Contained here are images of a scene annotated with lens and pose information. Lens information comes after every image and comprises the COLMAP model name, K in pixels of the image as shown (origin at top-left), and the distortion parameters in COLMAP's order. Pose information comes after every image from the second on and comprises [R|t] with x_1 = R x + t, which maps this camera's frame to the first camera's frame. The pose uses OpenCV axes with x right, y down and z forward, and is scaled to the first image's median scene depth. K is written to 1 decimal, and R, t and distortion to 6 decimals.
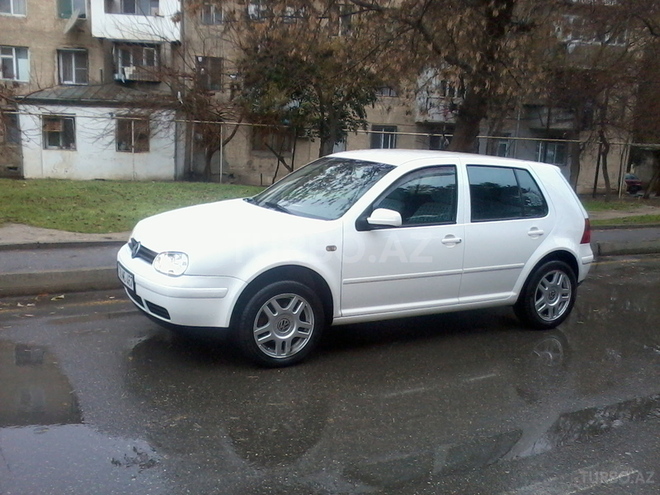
lens RADIAL K [[649.8, 0, 325.7], [0, 649.8, 271.8], [0, 0, 1]] dist [-0.072292, 0.109280]
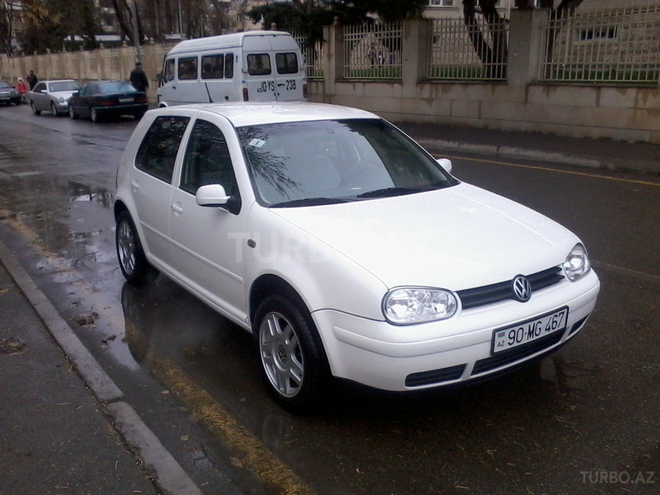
lens RADIAL K [[649.8, 0, 325.7], [0, 649.8, 271.8], [0, 0, 1]] dist [-0.072292, 0.109280]
pose [[-0.072279, -0.336279, 0.938985, -0.748767], [0.215928, 0.913844, 0.343897, -0.267236], [-0.973730, 0.227610, 0.006561, 0.994312]]
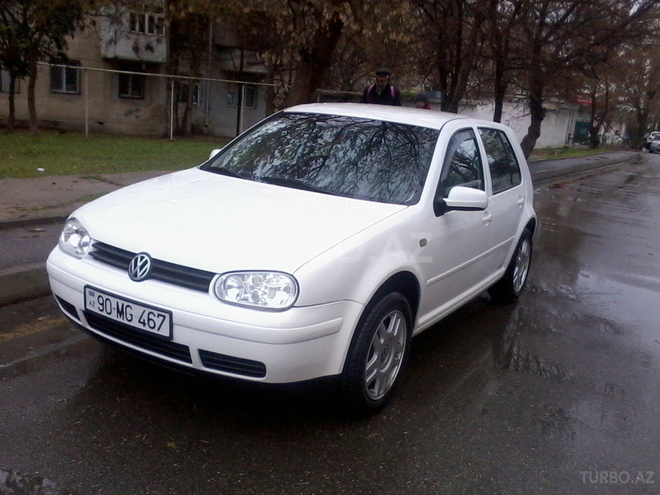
lens RADIAL K [[645.9, 0, 331.6], [0, 645.9, 262.0], [0, 0, 1]] dist [-0.077157, 0.091406]
pose [[0.866360, -0.090521, 0.491149, -0.364416], [0.051969, 0.994438, 0.091610, -0.070777], [-0.496709, -0.053843, 0.866245, 0.323288]]
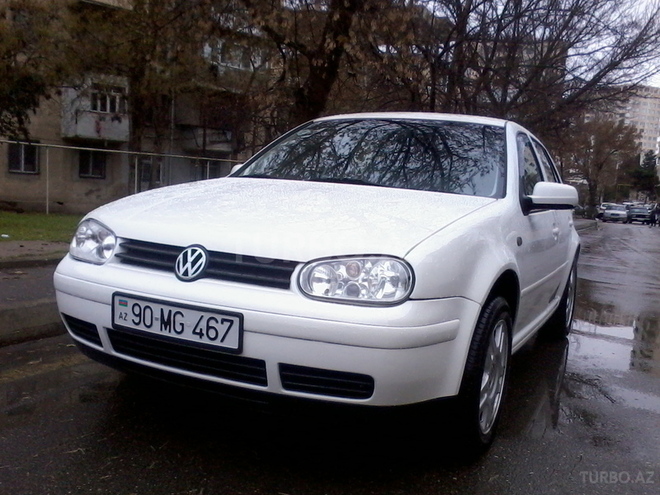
lens RADIAL K [[649.8, 0, 325.7], [0, 649.8, 271.8], [0, 0, 1]] dist [-0.072292, 0.109280]
pose [[0.836742, -0.061783, 0.544100, -0.390959], [0.083296, 0.996413, -0.014953, -0.010283], [-0.541225, 0.057833, 0.838887, 0.468085]]
